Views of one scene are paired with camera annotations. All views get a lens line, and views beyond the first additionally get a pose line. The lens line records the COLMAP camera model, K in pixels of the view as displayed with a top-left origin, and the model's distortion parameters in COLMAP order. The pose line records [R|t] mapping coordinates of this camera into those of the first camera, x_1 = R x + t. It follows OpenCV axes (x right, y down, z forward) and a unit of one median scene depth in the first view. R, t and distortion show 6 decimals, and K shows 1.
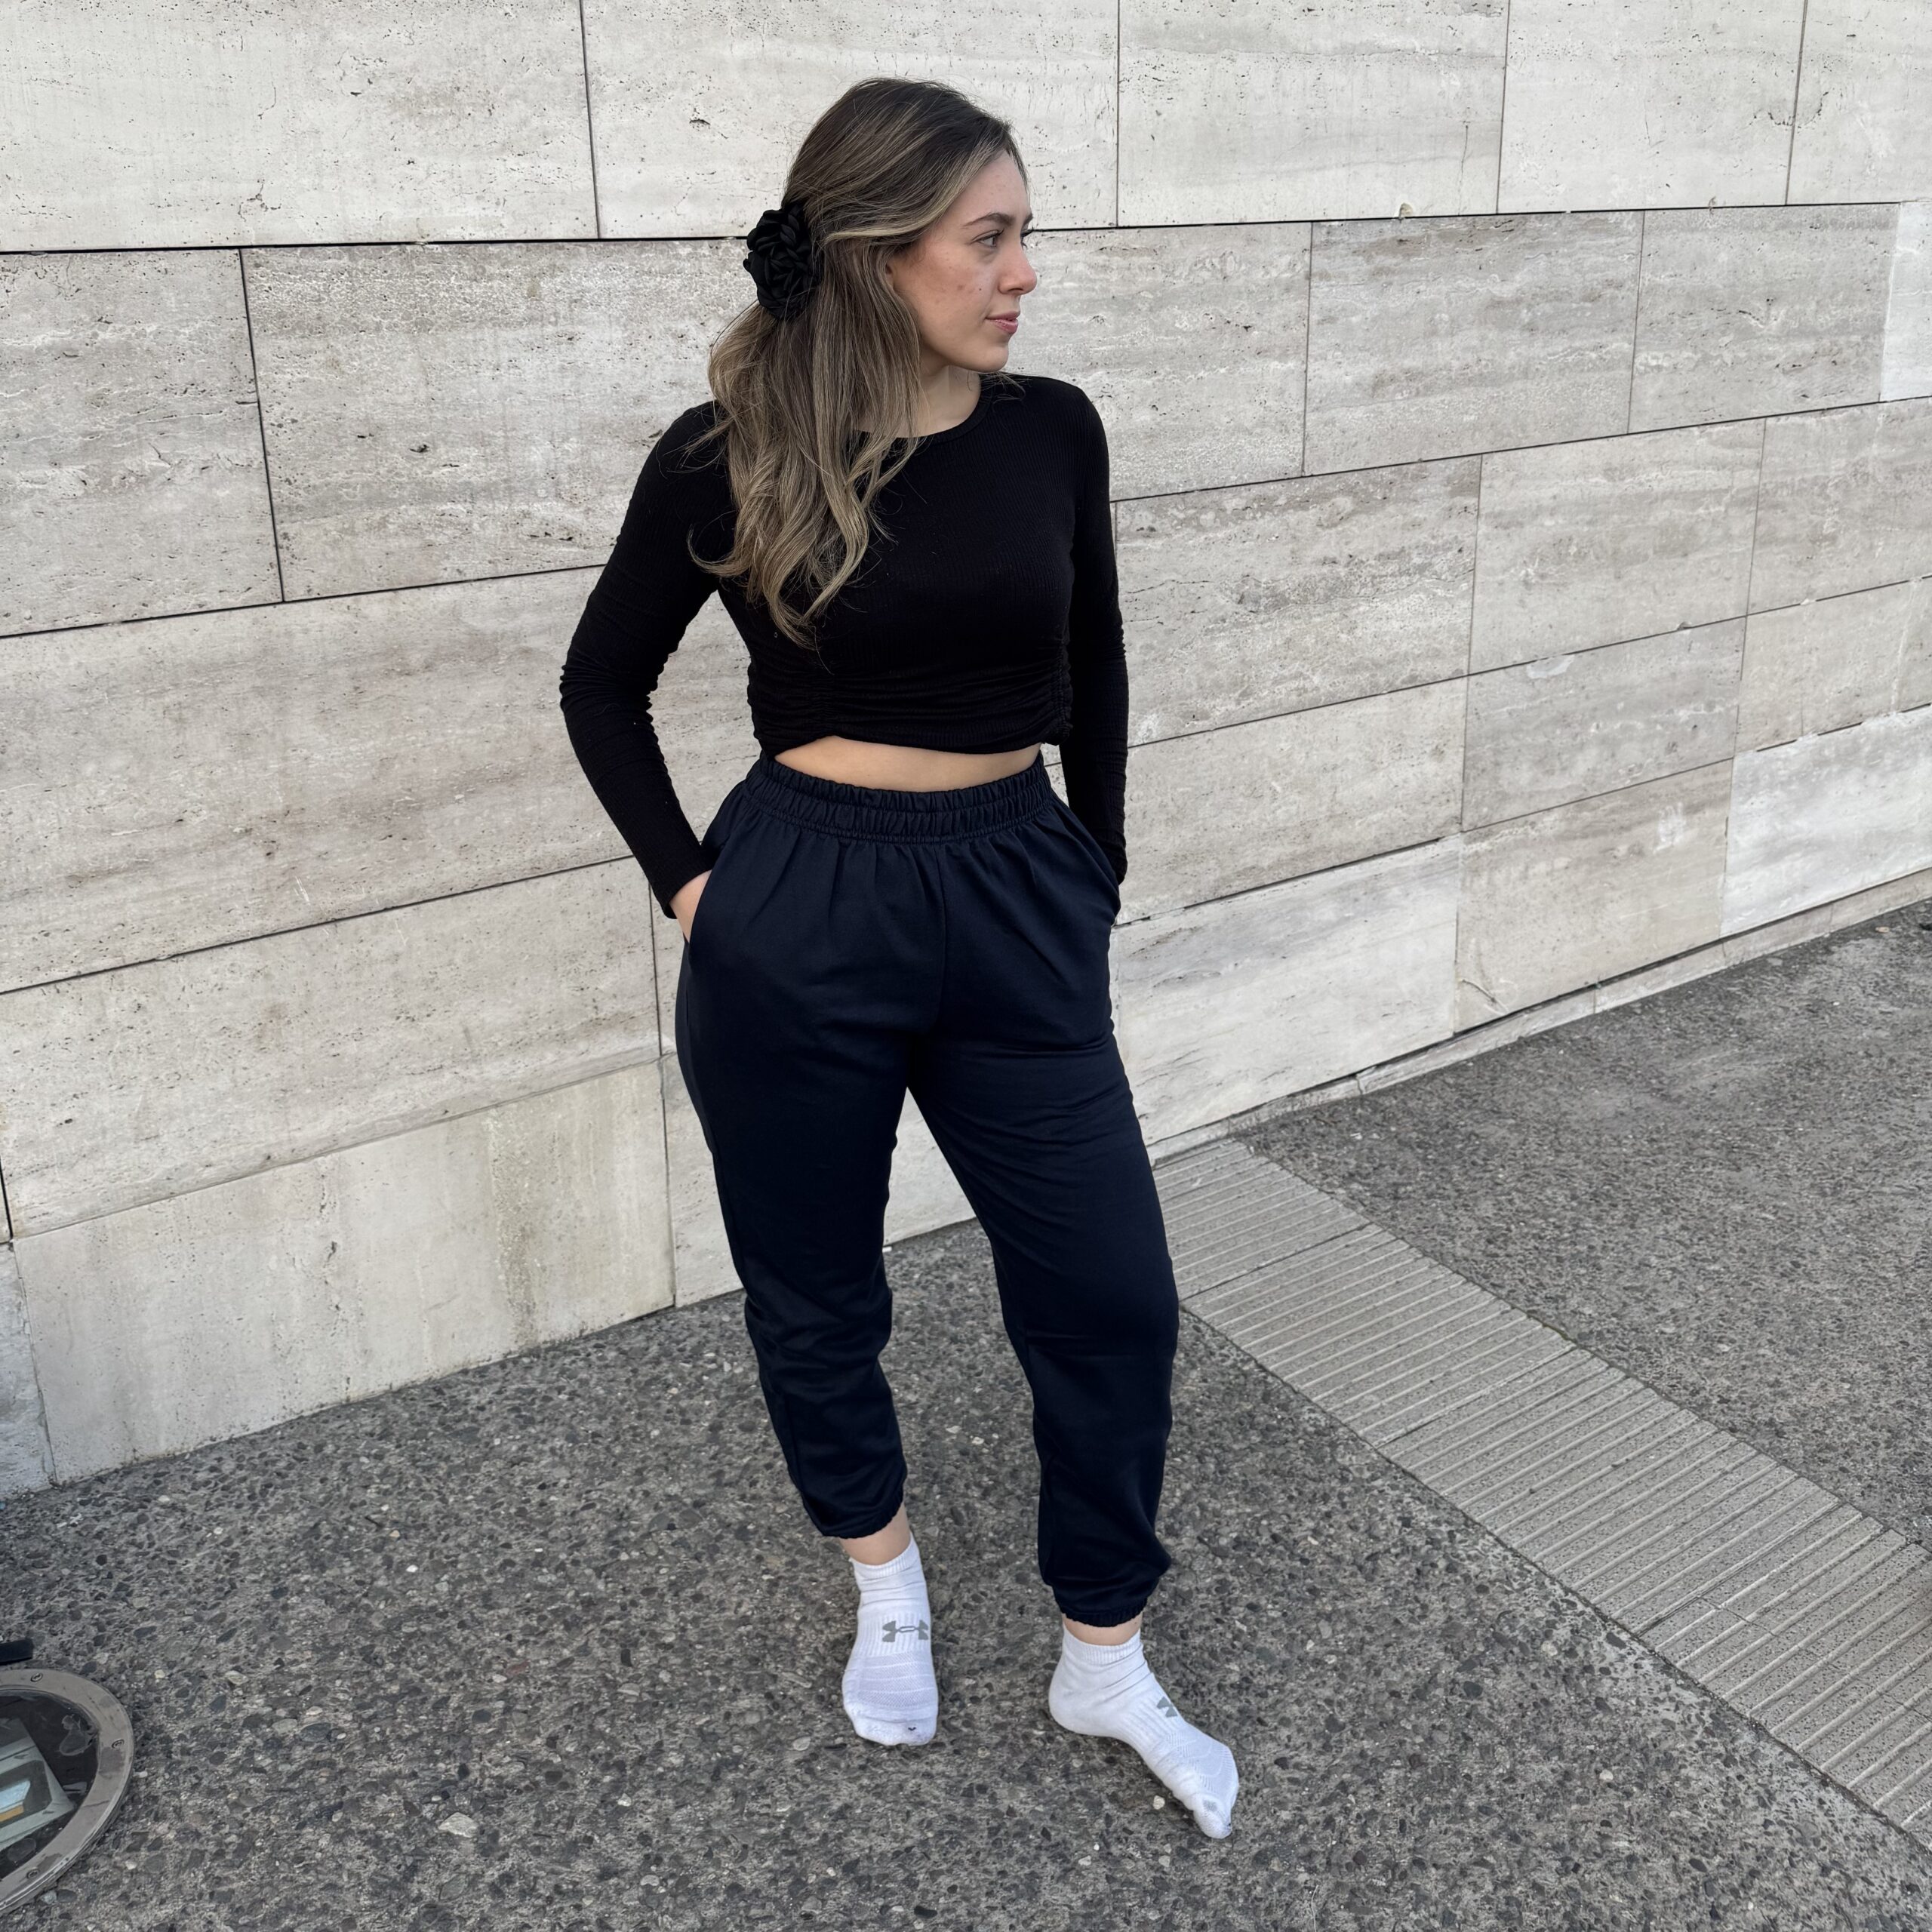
lens RADIAL K [[1870.5, 0, 984.2], [0, 1870.5, 717.1], [0, 0, 1]] dist [0.000527, 0.000000]
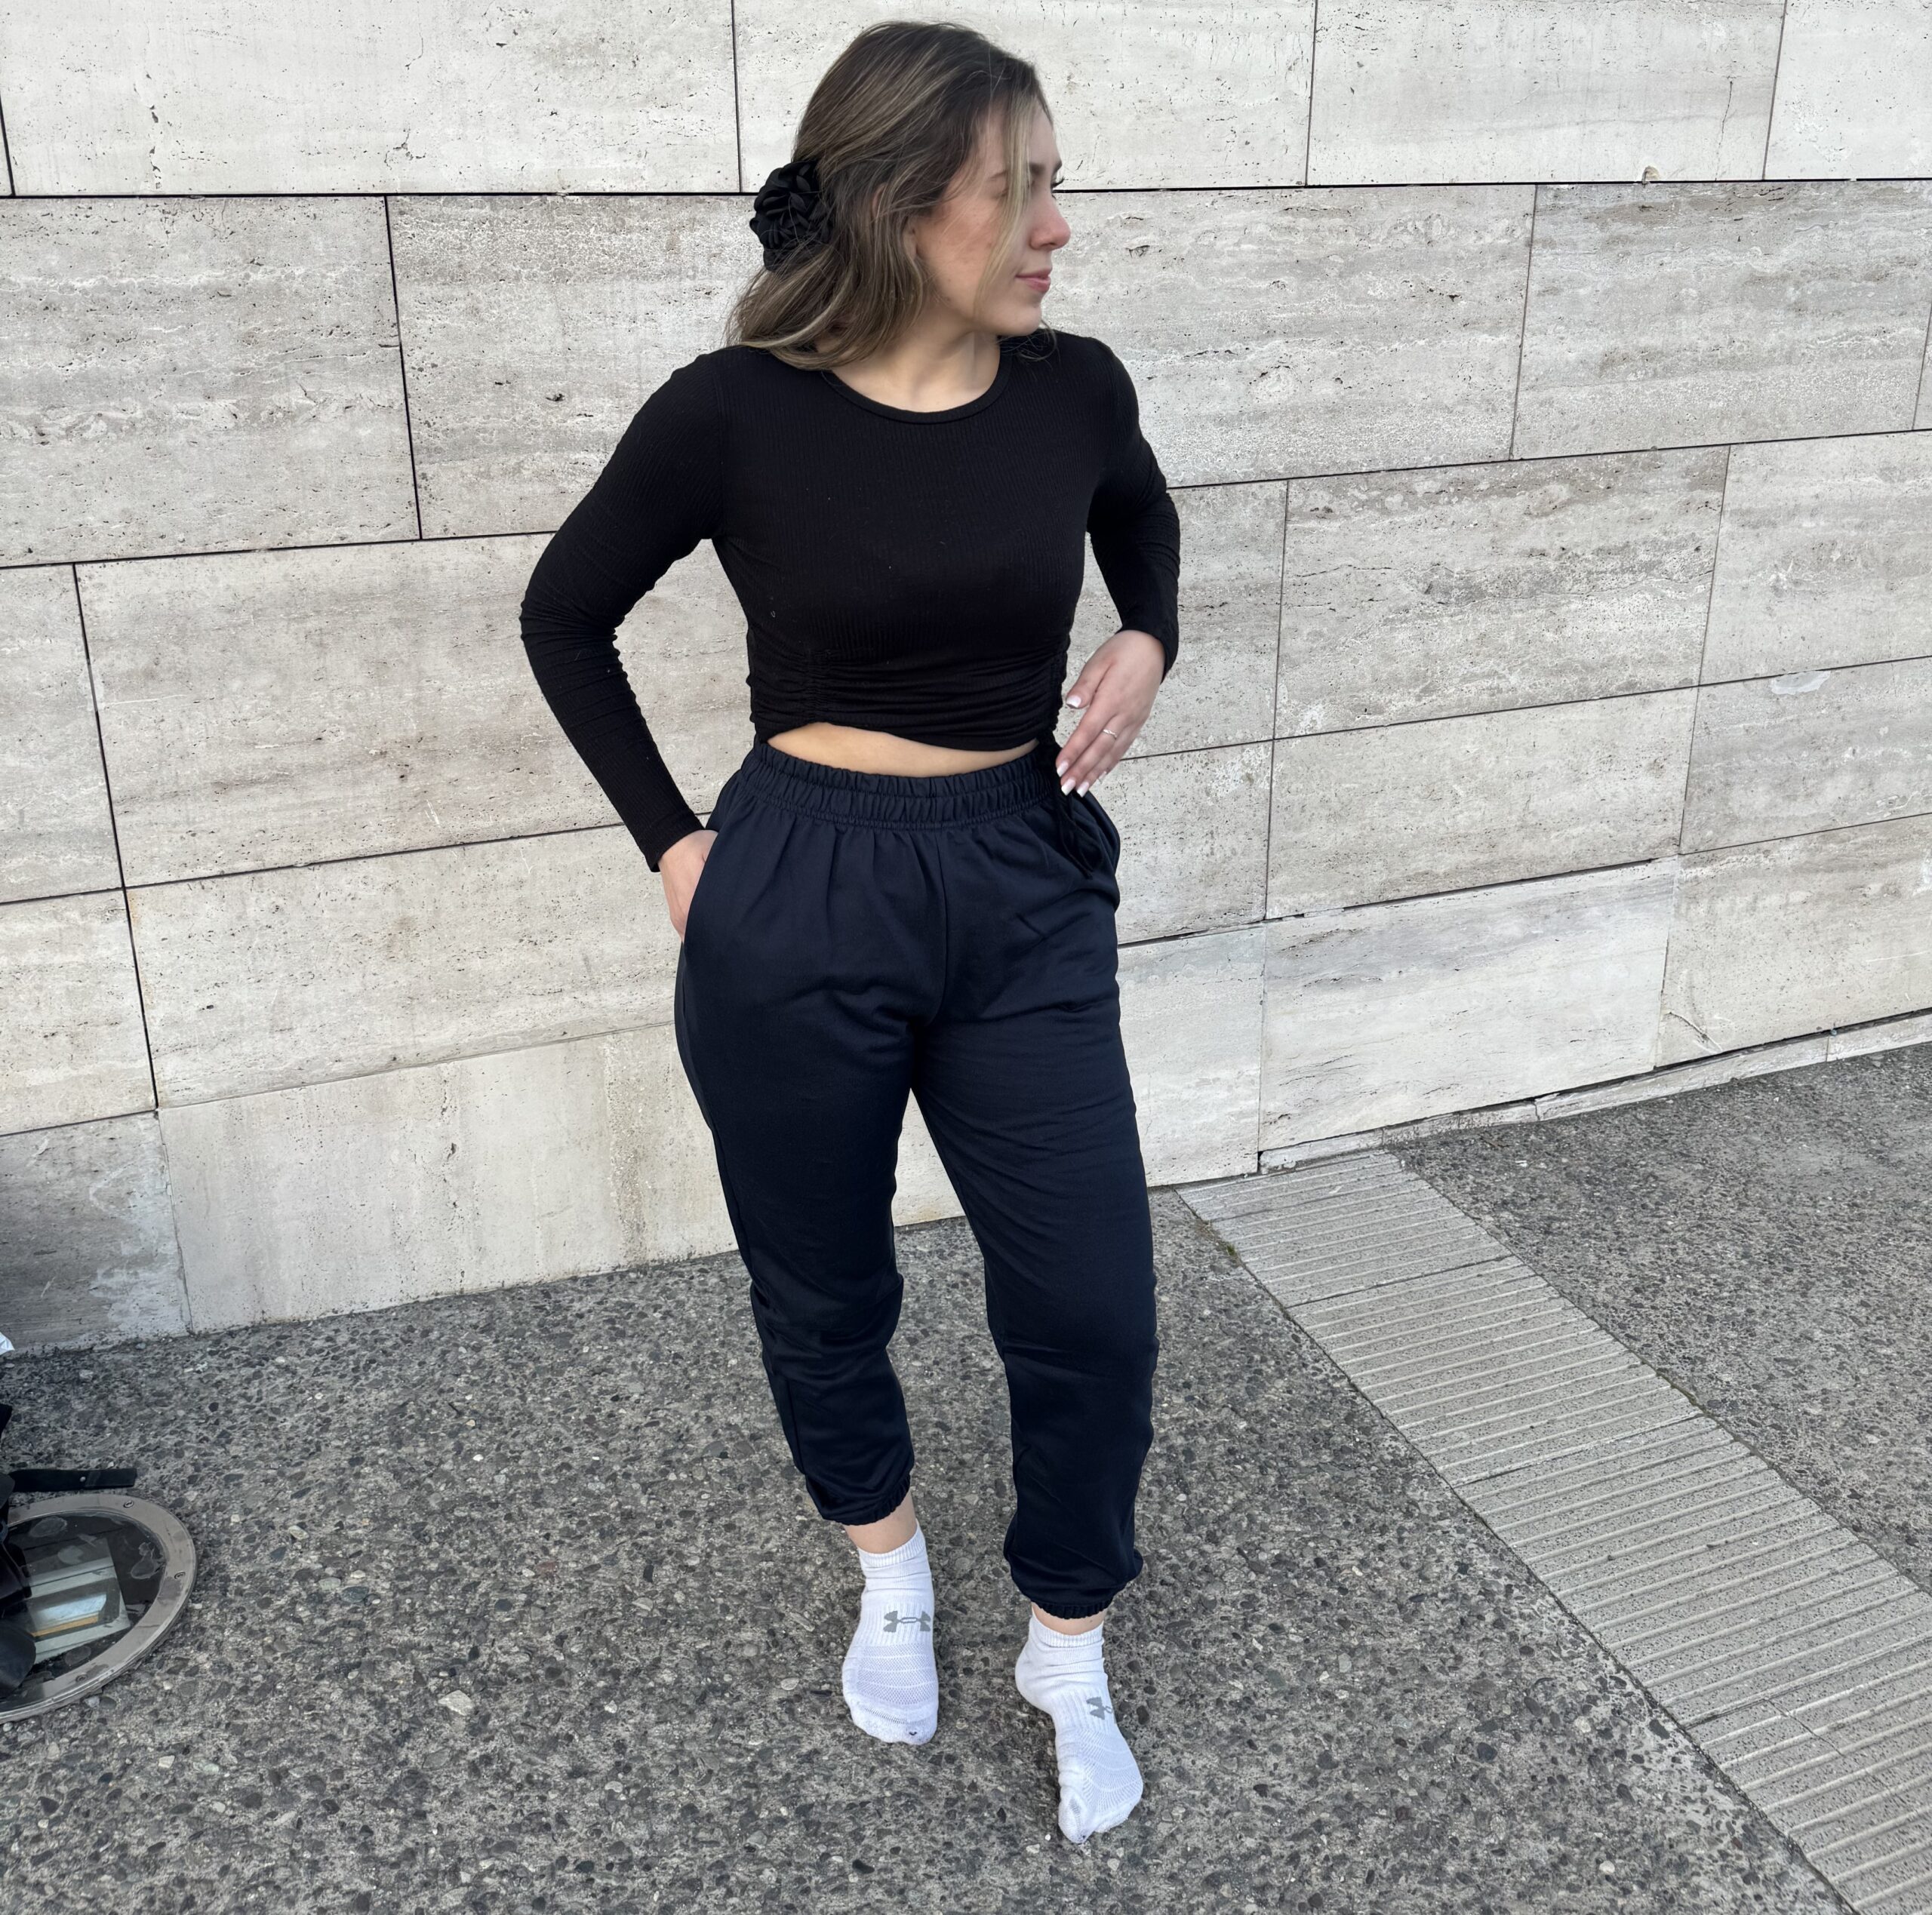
lens RADIAL K [[1870.8, 0, 962.3], [0, 1870.8, 766.8], [0, 0, 1]] dist [0.004182, 0.000000]
pose [[0.977297, 0.079800, -0.196273, 0.123559], [-0.069910, 0.995934, 0.056823, -0.013425], [0.200009, -0.041811, 0.978901, 0.027466]]
